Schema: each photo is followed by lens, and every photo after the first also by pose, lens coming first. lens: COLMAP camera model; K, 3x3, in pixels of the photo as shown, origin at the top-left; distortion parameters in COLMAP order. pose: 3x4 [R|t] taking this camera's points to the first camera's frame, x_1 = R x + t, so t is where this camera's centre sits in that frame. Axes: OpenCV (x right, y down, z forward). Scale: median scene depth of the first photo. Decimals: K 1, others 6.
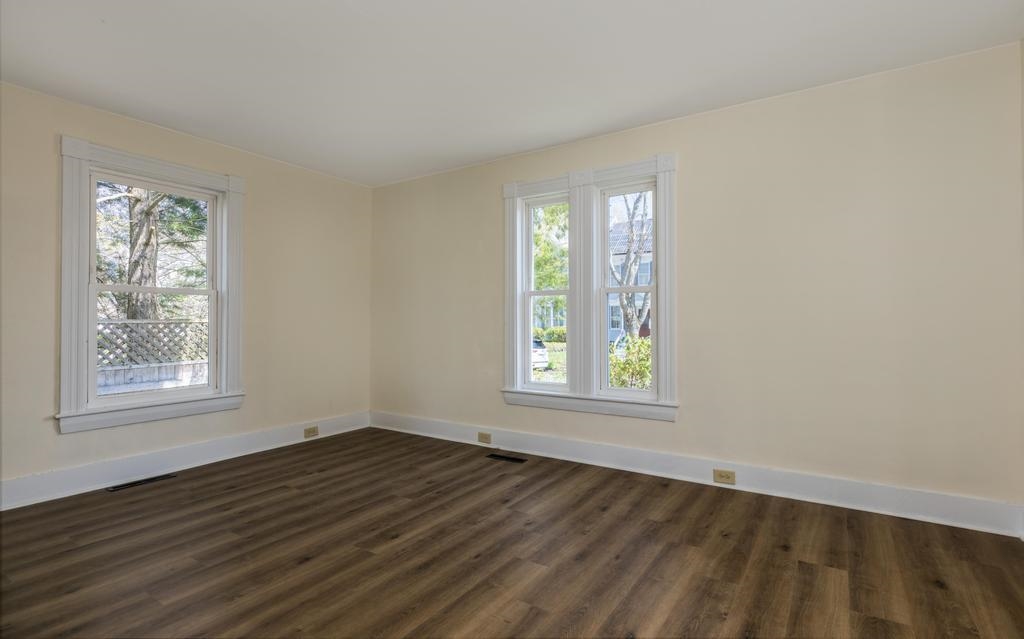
lens RADIAL K [[484.6, 0, 540.3], [0, 484.6, 320.7], [0, 0, 1]] dist [0.002925, 0.000975]
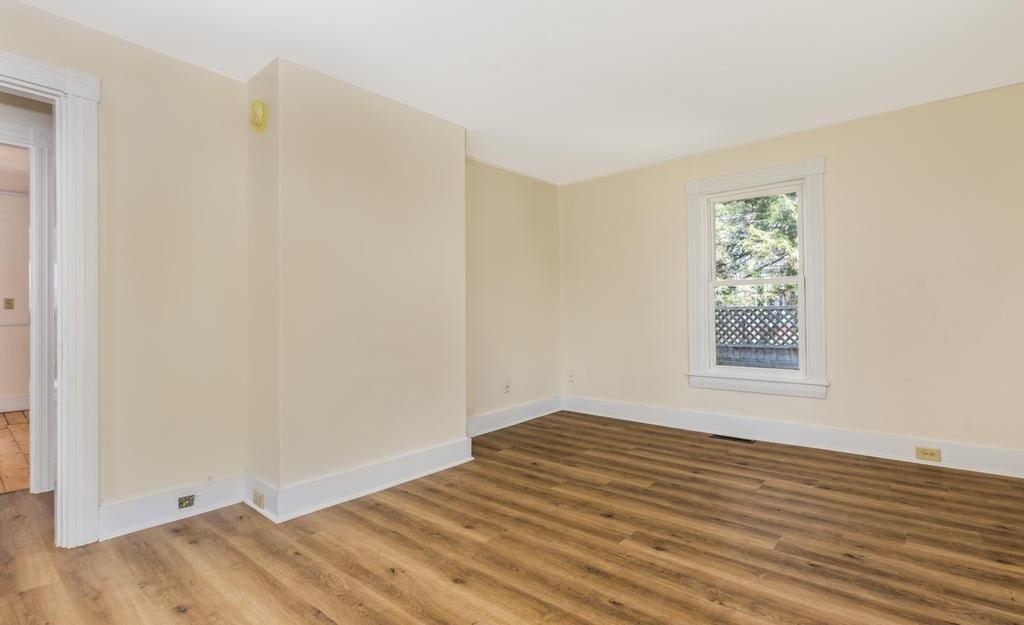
lens RADIAL K [[502.7, 0, 570.1], [0, 502.7, 309.7], [0, 0, 1]] dist [-0.001962, 0.000349]
pose [[-0.109282, 0.002602, -0.994007, 0.571715], [0.012069, 0.999926, 0.001291, -0.007242], [0.993937, -0.011856, -0.109306, 0.816293]]
